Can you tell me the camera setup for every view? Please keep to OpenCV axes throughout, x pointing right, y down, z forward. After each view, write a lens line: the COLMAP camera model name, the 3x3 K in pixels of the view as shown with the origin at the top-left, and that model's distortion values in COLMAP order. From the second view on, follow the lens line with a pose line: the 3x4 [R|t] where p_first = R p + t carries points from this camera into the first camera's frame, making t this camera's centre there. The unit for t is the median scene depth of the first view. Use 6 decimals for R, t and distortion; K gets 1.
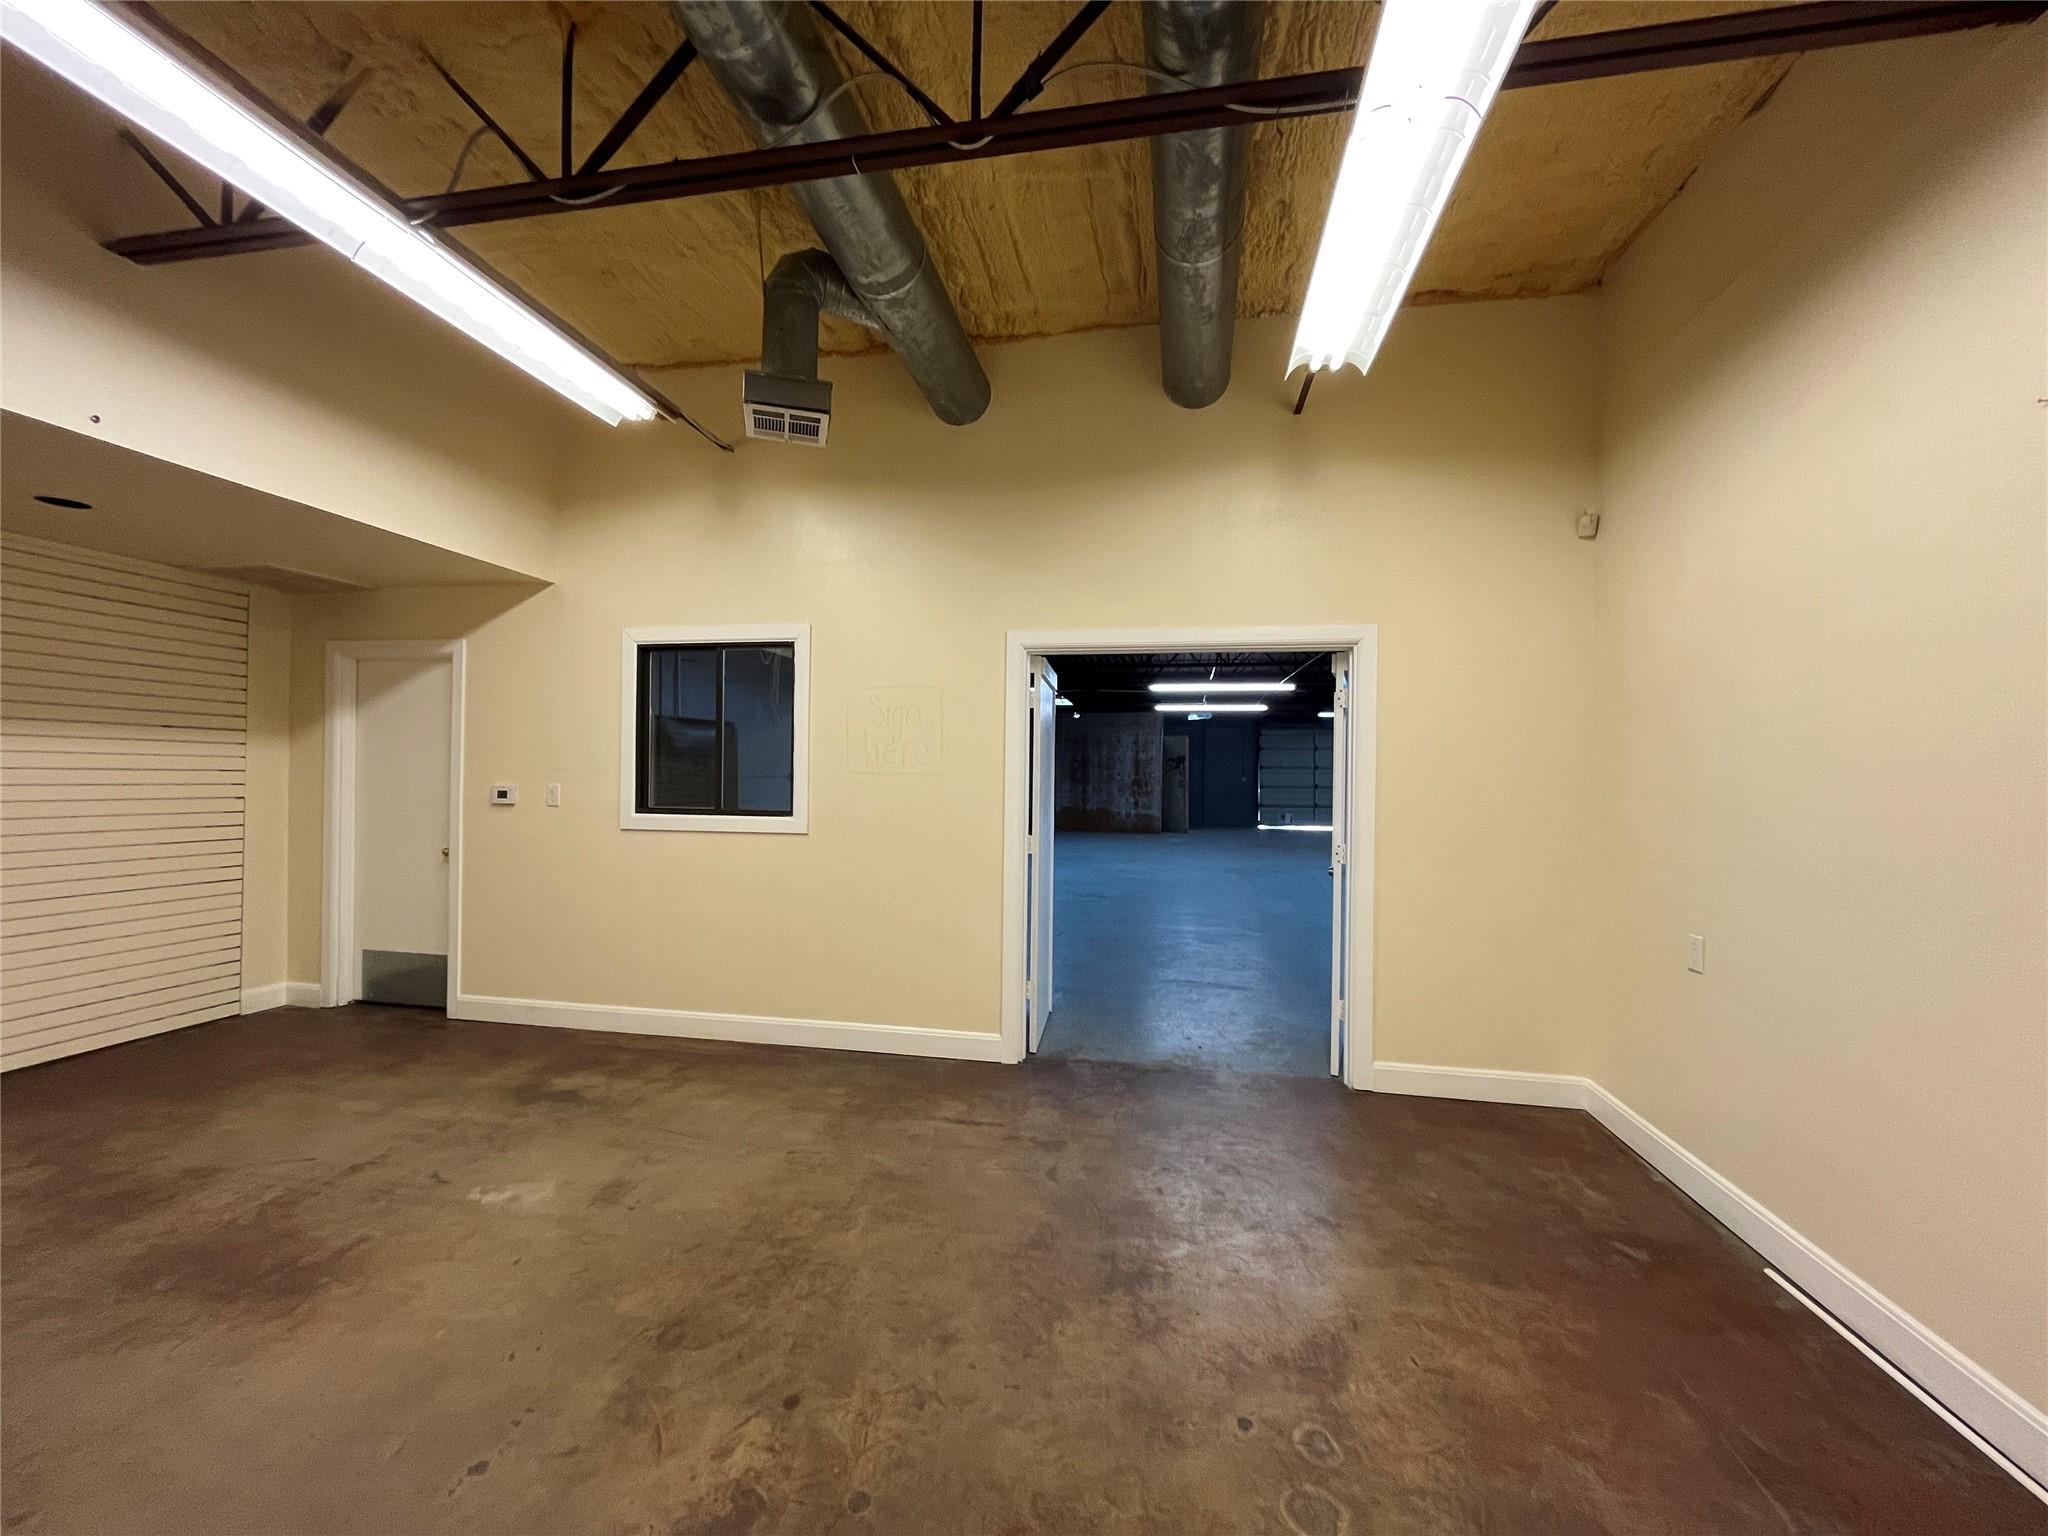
lens RADIAL K [[823.6, 0, 1018.7], [0, 823.6, 768.8], [0, 0, 1]] dist [-0.001614, -0.000431]
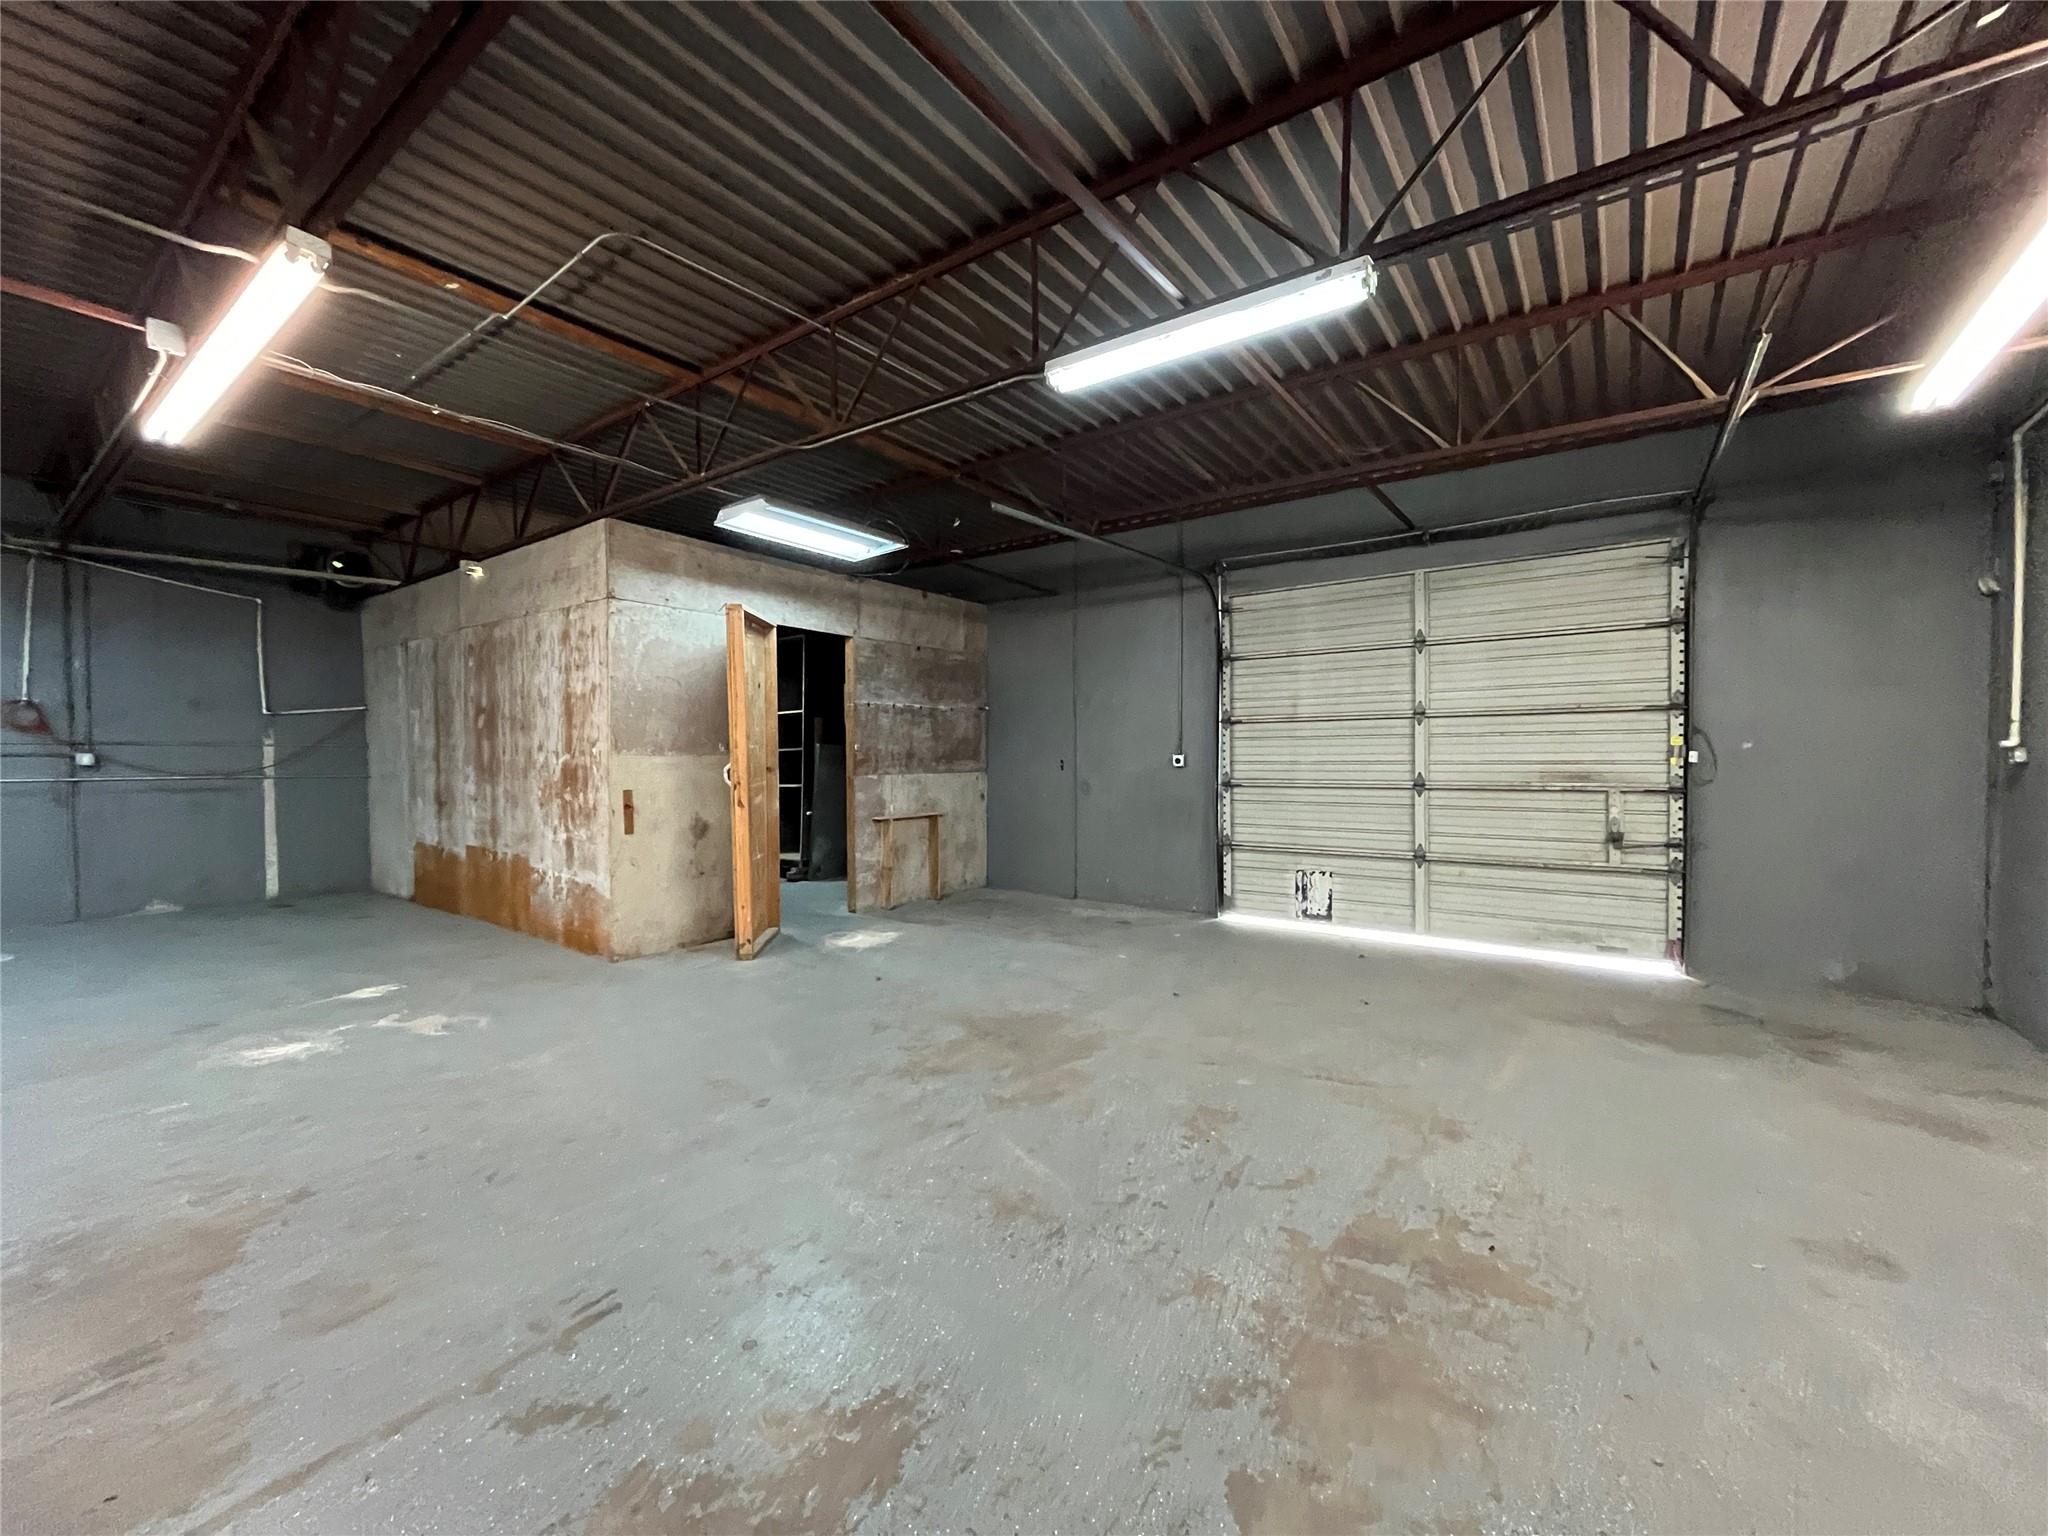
lens RADIAL K [[823.6, 0, 1033.1], [0, 823.6, 782.1], [0, 0, 1]] dist [-0.001614, -0.000431]
pose [[0.908528, -0.002977, -0.417814, 0.356137], [0.013906, 0.999636, 0.023115, 0.012732], [0.417593, -0.026811, 0.908239, 0.699556]]
